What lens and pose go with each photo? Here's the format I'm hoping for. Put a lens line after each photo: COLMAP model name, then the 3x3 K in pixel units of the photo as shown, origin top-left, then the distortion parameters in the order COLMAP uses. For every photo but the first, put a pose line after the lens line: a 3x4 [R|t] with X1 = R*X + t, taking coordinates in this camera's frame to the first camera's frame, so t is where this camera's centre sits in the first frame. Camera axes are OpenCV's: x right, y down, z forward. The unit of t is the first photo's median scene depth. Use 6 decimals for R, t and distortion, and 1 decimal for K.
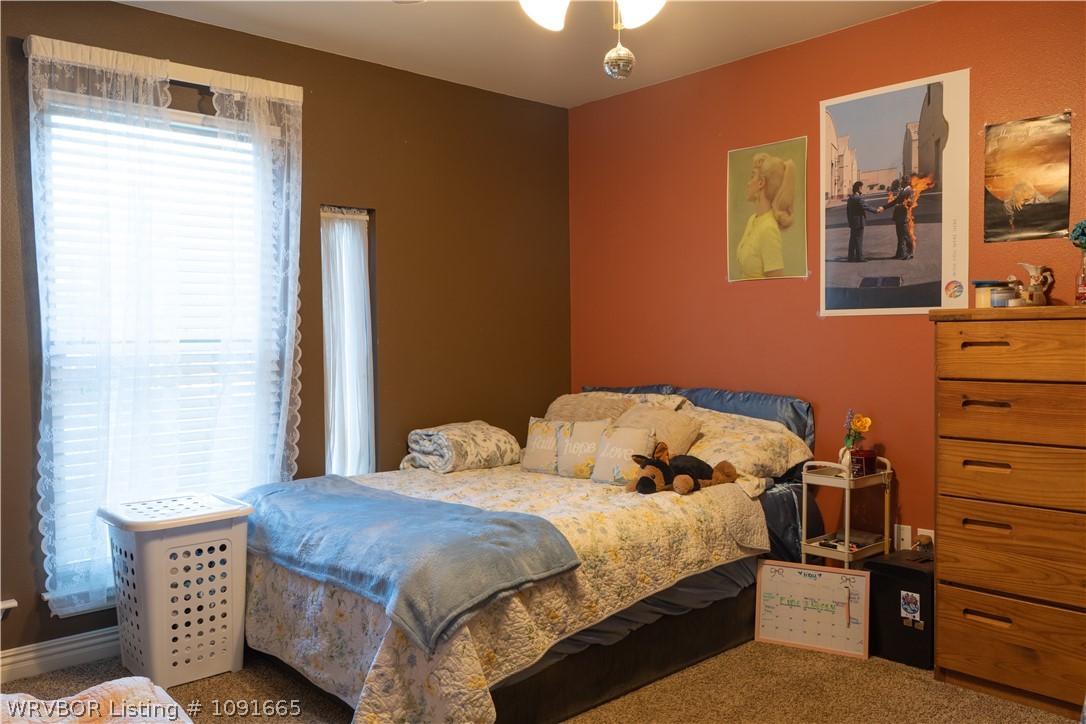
lens RADIAL K [[858.1, 0, 538.3], [0, 858.1, 359.1], [0, 0, 1]] dist [-0.001443, 0.002474]
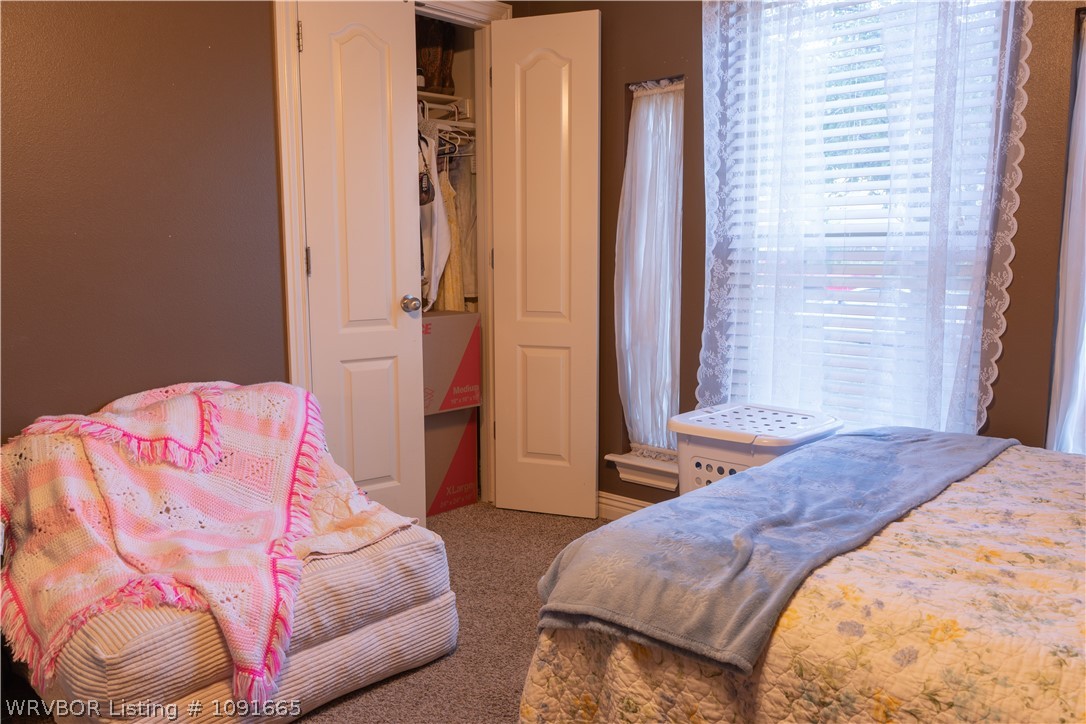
lens RADIAL K [[858.1, 0, 538.3], [0, 858.1, 359.1], [0, 0, 1]] dist [-0.001443, 0.002474]
pose [[0.047989, 0.135204, -0.989655, 0.492594], [-0.016379, 0.990770, 0.134563, -0.010438], [0.998714, 0.009752, 0.049760, 0.793797]]
